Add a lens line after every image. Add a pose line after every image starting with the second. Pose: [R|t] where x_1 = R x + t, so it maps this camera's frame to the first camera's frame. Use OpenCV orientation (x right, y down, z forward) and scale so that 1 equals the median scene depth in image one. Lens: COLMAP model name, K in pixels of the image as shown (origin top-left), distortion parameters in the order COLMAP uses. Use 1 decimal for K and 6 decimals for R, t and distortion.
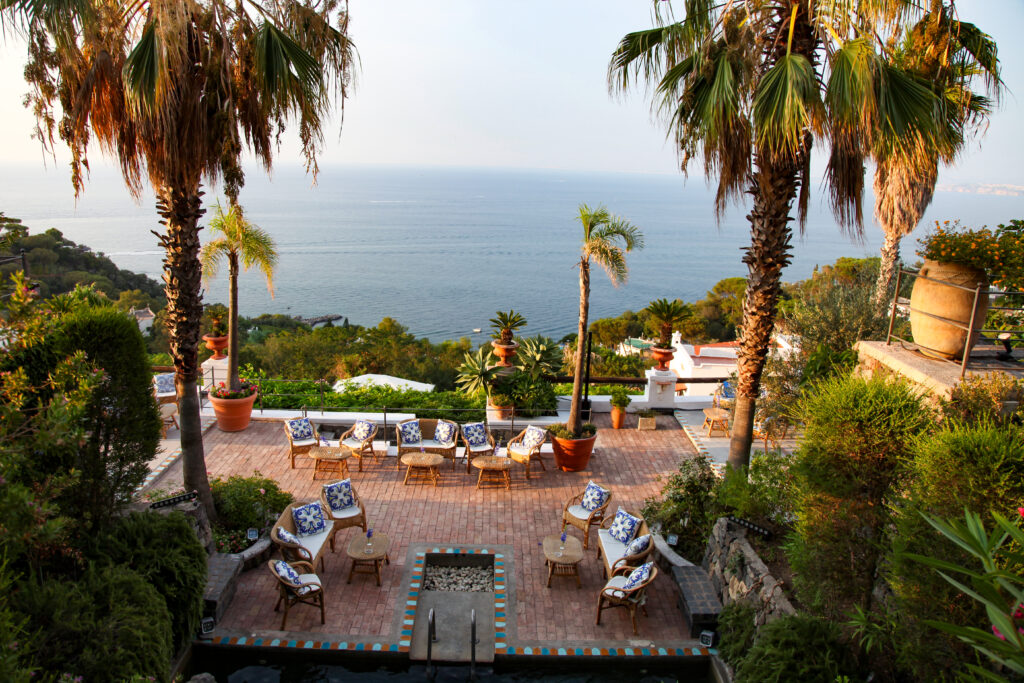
lens RADIAL K [[704.0, 0, 503.3], [0, 704.0, 336.0], [0, 0, 1]] dist [-0.119746, 0.064336]
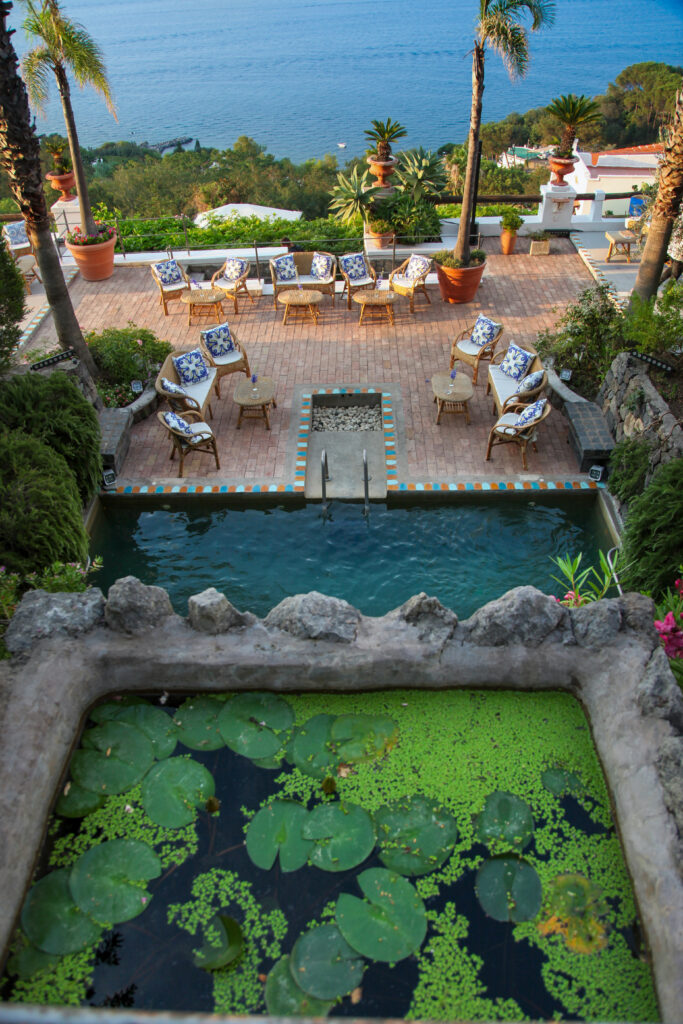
lens RADIAL K [[704.0, 0, 335.1], [0, 704.0, 523.6], [0, 0, 1]] dist [-0.119746, 0.064336]
pose [[0.997501, -0.025197, -0.066011, -0.014659], [0.053720, 0.877321, 0.476888, -0.000997], [0.045897, -0.479243, 0.876482, 0.032594]]
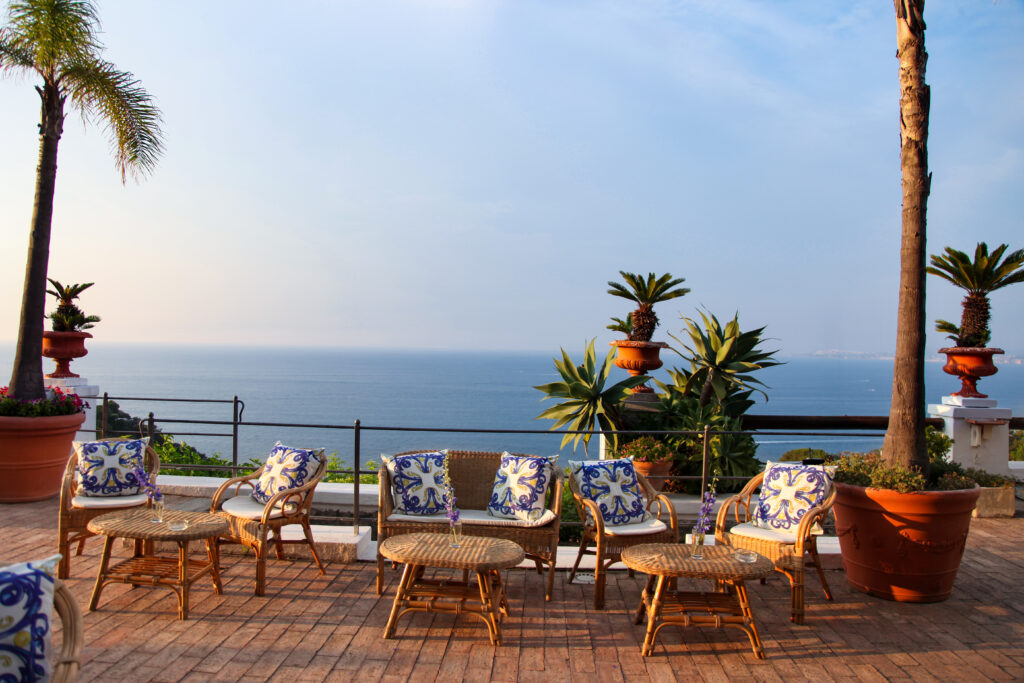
lens RADIAL K [[704.0, 0, 497.8], [0, 704.0, 329.5], [0, 0, 1]] dist [-0.119746, 0.064336]
pose [[0.996829, -0.018243, -0.077449, -0.073087], [-0.002872, 0.964476, -0.264153, 0.167259], [0.079517, 0.263538, 0.961366, 0.709216]]
